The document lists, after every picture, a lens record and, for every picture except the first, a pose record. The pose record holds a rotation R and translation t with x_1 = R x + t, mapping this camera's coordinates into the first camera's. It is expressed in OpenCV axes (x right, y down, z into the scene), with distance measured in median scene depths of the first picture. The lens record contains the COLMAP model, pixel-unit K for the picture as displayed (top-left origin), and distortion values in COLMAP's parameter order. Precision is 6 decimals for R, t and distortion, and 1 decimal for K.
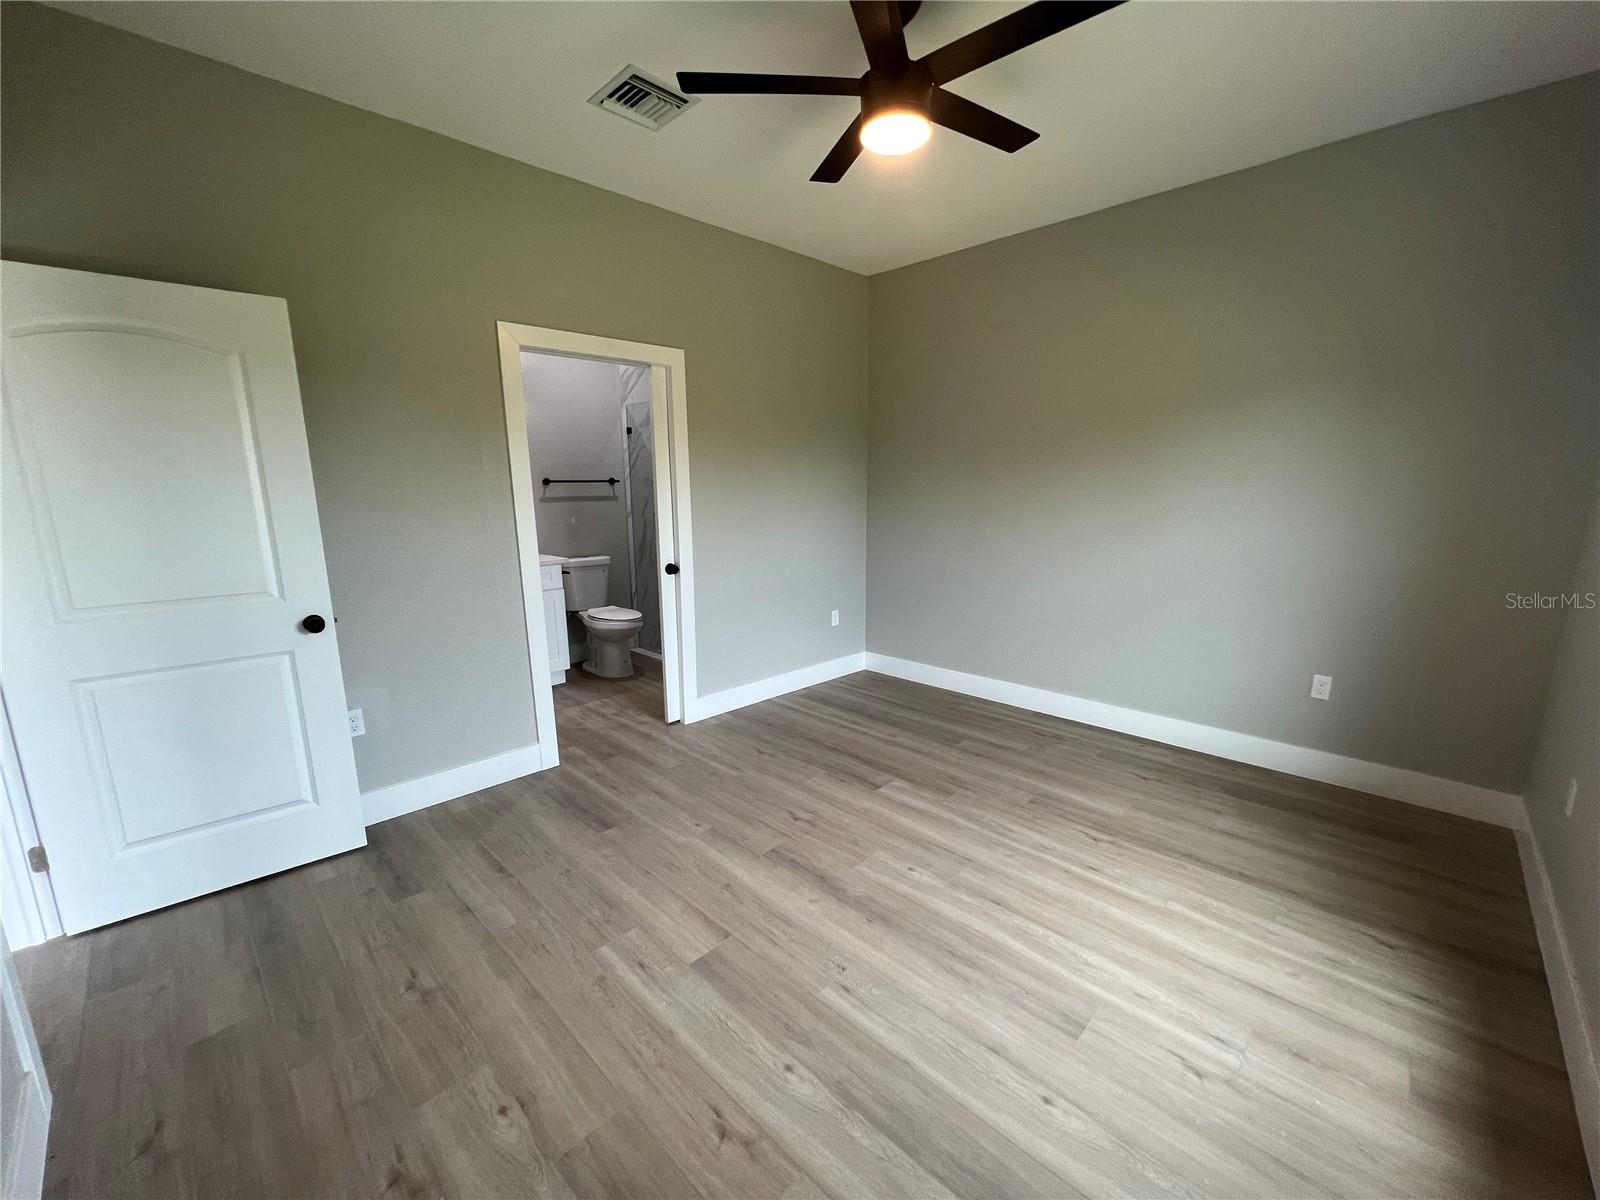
lens RADIAL K [[642.5, 0, 800.0], [0, 642.5, 600.0], [0, 0, 1]] dist [0.002715, -0.000196]
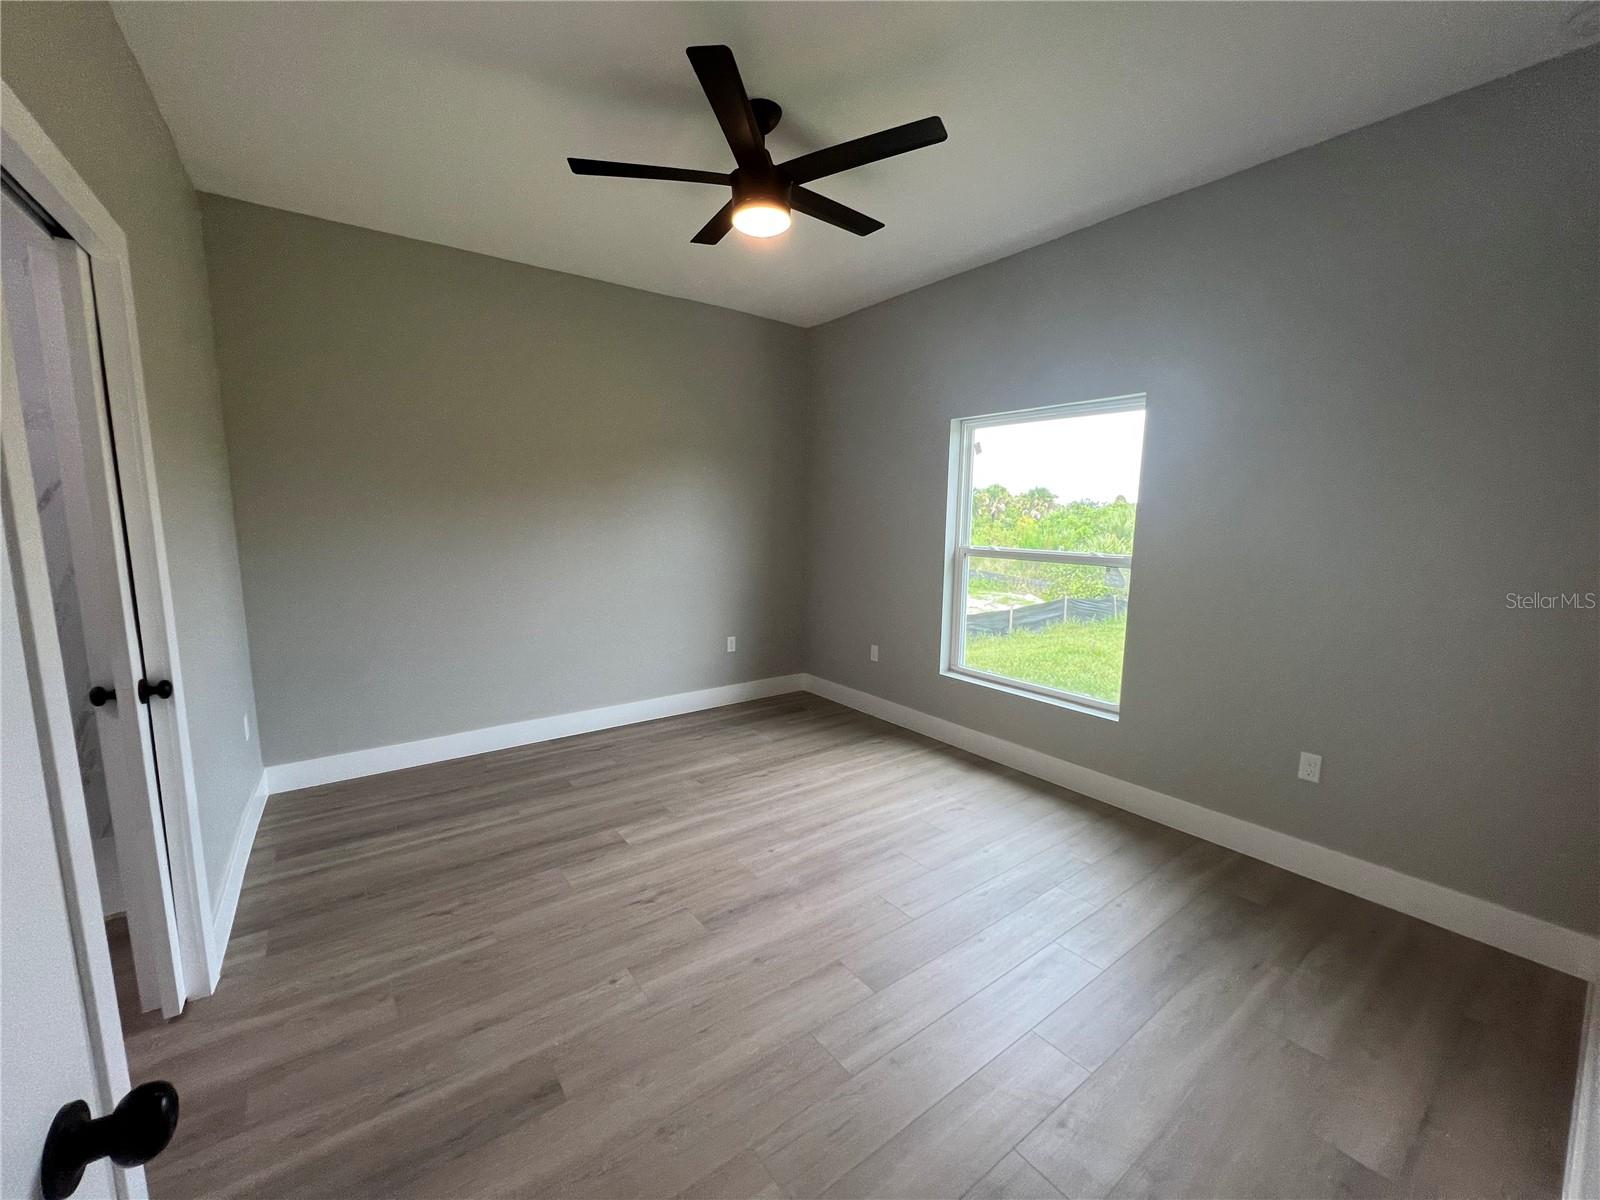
lens RADIAL K [[640.2, 0, 799.4], [0, 640.2, 604.0], [0, 0, 1]] dist [-0.000046, 0.000101]
pose [[0.159022, -0.129291, 0.978773, -0.792083], [0.166812, 0.980653, 0.102437, -0.109978], [-0.973081, 0.146981, 0.177513, 0.613822]]
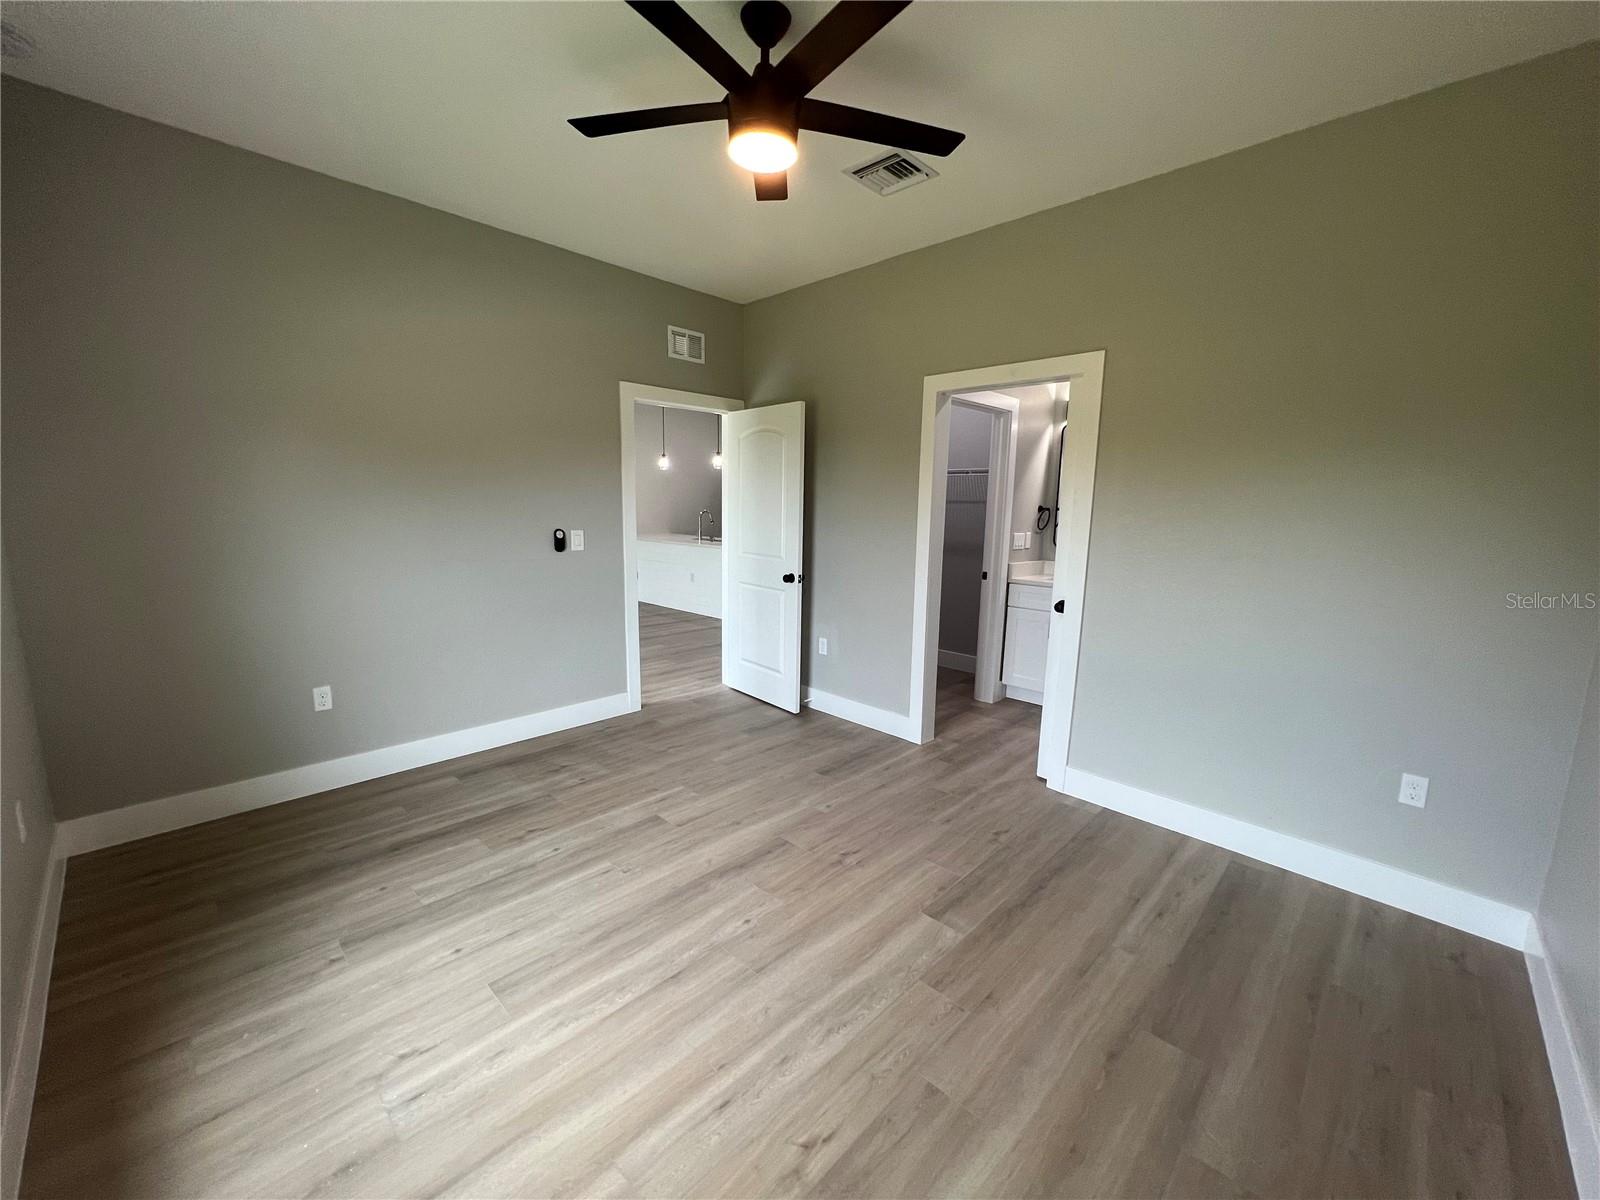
lens RADIAL K [[645.9, 0, 804.1], [0, 645.9, 605.3], [0, 0, 1]] dist [0.011575, 0.000421]
pose [[0.004117, 0.169480, -0.985525, 0.915027], [-0.200474, 0.965666, 0.165227, -0.173530], [0.979690, 0.196892, 0.037952, 0.859109]]
